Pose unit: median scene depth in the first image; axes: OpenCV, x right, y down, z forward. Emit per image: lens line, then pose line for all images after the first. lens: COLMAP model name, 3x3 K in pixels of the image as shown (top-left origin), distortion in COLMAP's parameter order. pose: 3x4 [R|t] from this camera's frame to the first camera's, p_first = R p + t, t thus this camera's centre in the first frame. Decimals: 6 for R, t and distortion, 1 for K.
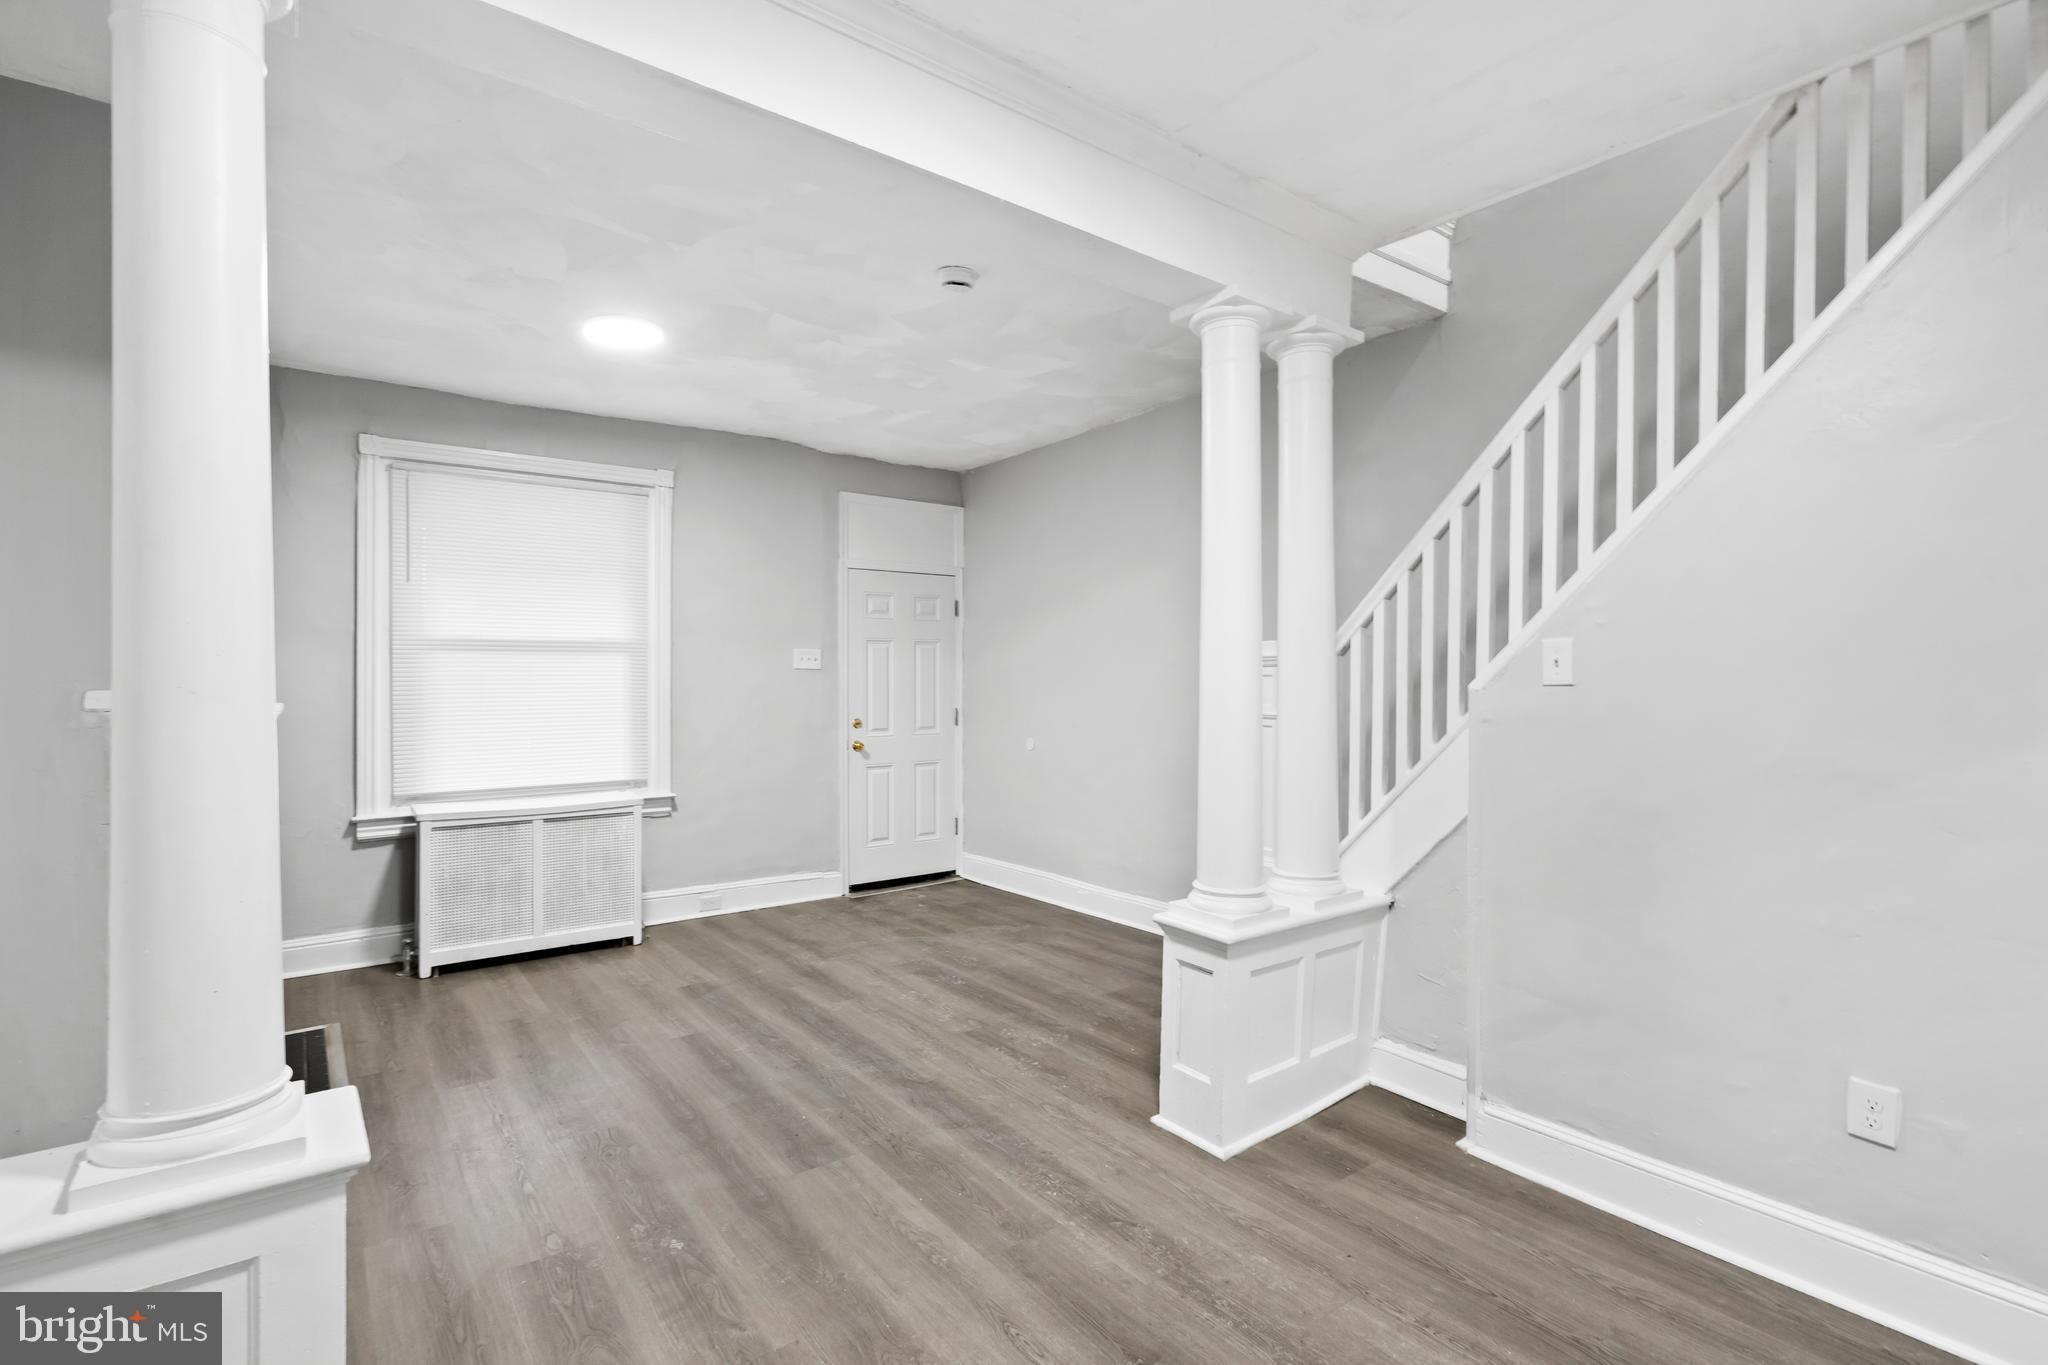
lens RADIAL K [[965.9, 0, 1022.6], [0, 965.9, 681.2], [0, 0, 1]] dist [0.000315, 0.000171]
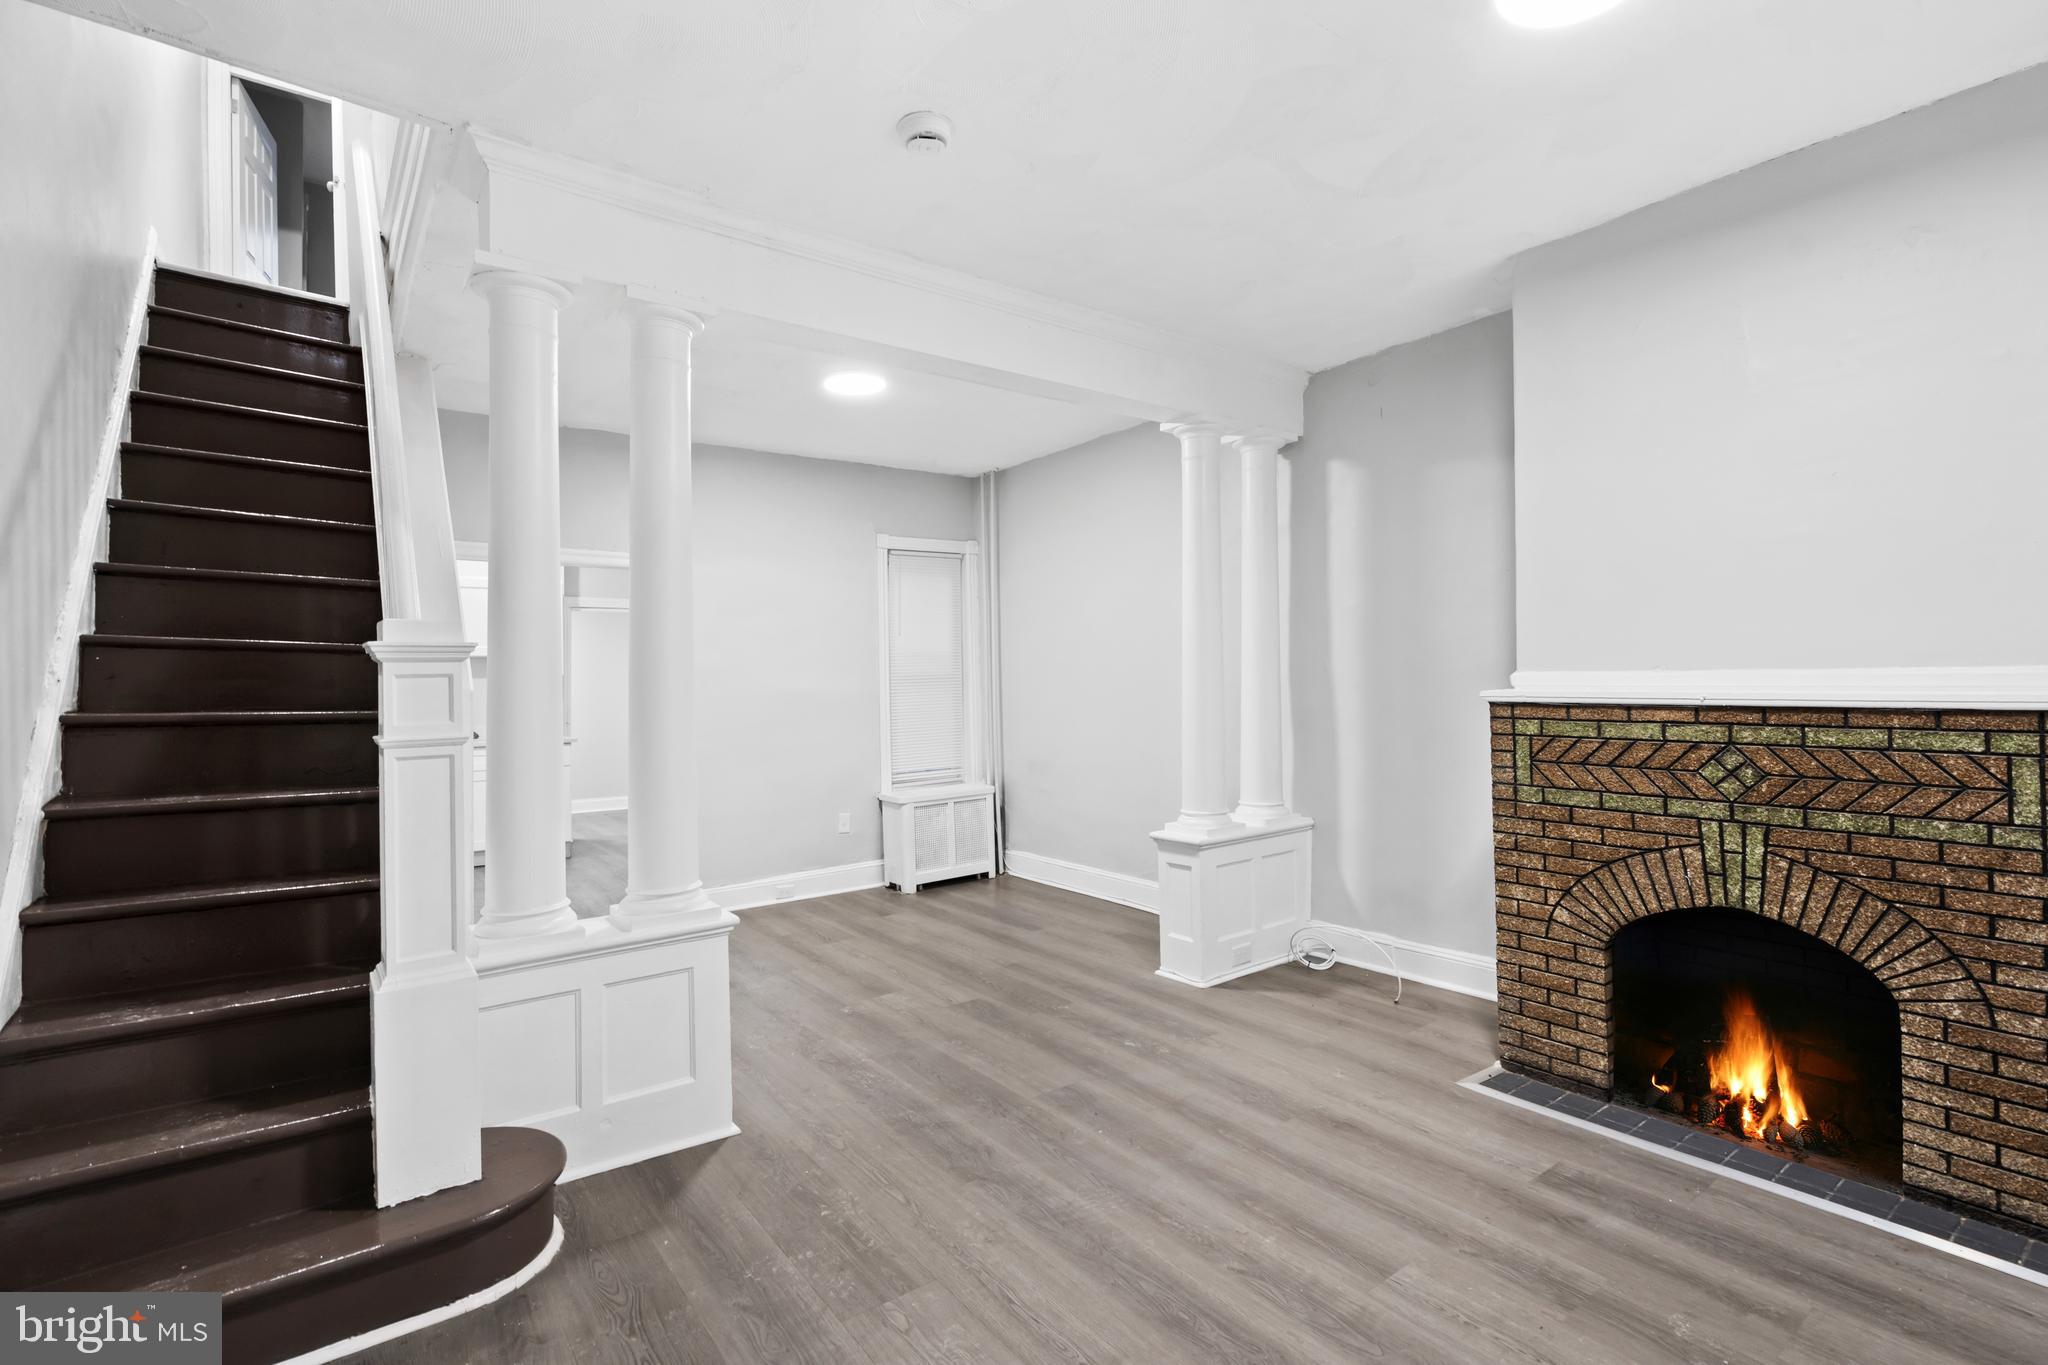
lens RADIAL K [[965.9, 0, 1028.1], [0, 965.9, 683.8], [0, 0, 1]] dist [0.000315, 0.000171]
pose [[-0.999843, 0.016065, 0.007463, -0.165088], [0.016100, 0.999859, 0.004698, 0.004079], [-0.007387, 0.004818, -0.999961, 1.902653]]
